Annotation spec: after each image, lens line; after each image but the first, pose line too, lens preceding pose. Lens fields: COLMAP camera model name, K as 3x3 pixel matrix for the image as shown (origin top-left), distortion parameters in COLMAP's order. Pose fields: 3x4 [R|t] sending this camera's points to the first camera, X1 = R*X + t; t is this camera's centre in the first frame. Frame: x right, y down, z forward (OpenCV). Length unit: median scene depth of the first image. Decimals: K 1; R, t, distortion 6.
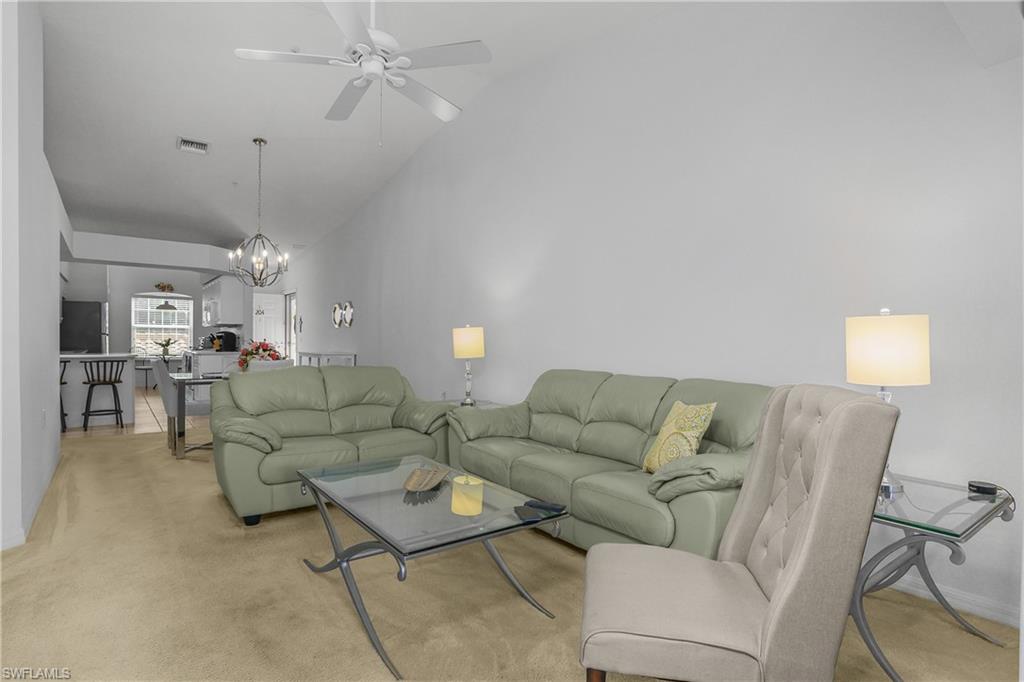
lens RADIAL K [[517.8, 0, 508.7], [0, 517.8, 338.2], [0, 0, 1]] dist [-0.004360, -0.000283]
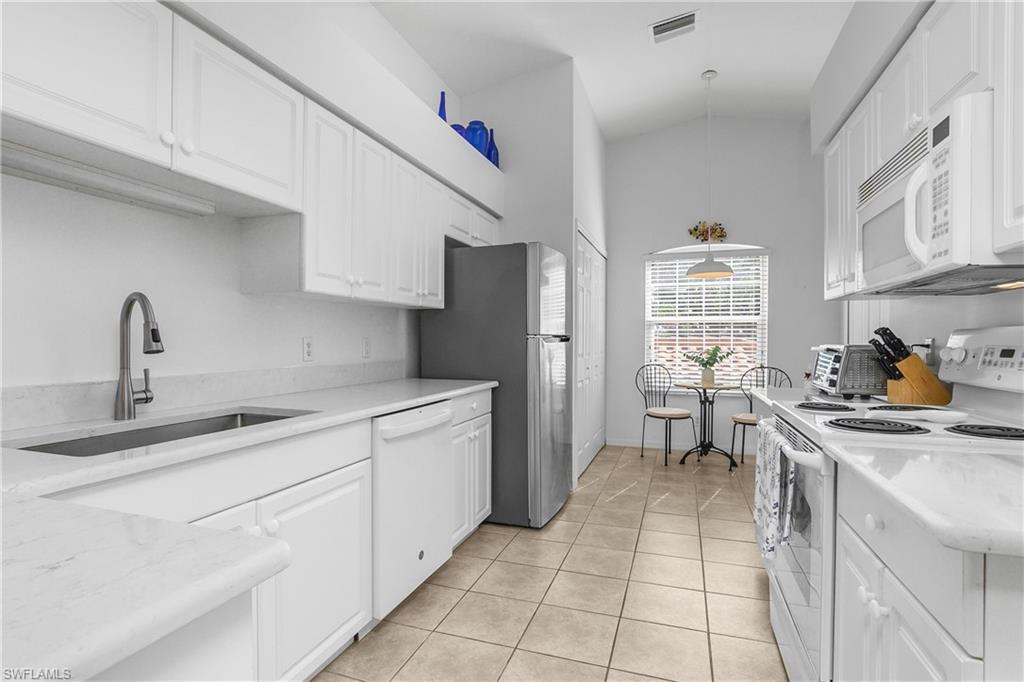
lens RADIAL K [[517.8, 0, 508.3], [0, 517.8, 343.8], [0, 0, 1]] dist [-0.004360, -0.000283]
pose [[0.561330, 0.011407, -0.827513, -0.420451], [-0.011842, 0.999913, 0.005751, -0.003677], [0.827507, 0.006572, 0.561417, 0.651678]]
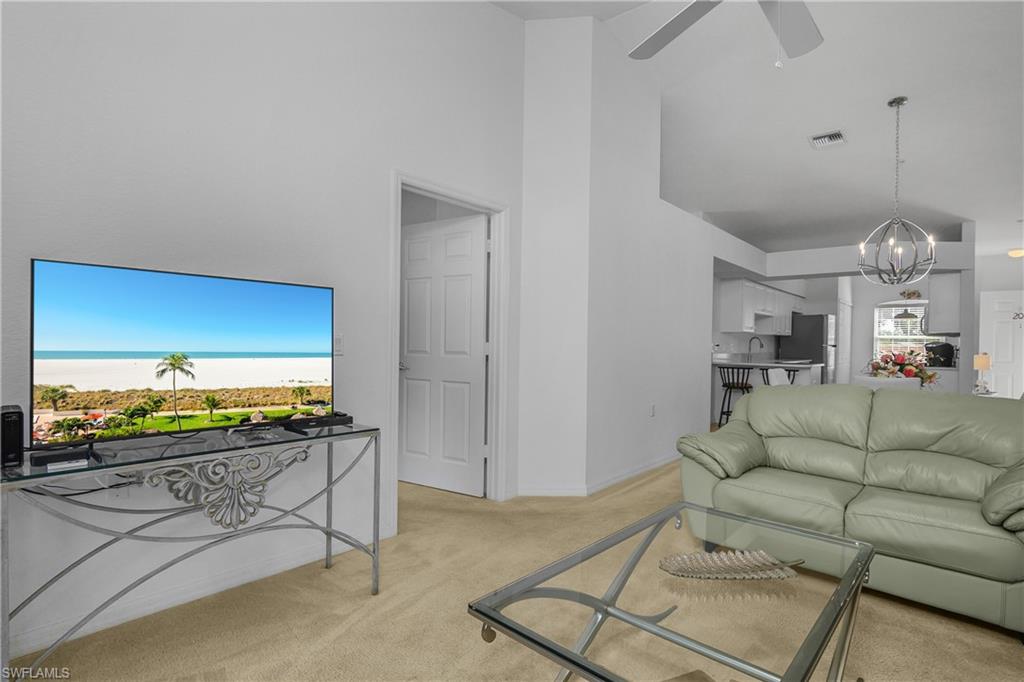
lens RADIAL K [[517.8, 0, 512.2], [0, 517.8, 343.8], [0, 0, 1]] dist [-0.004360, -0.000283]
pose [[0.202510, 0.001709, -0.979279, 0.090357], [-0.014757, 0.999890, -0.001307, 0.000689], [0.979169, 0.014716, 0.202513, 0.135573]]
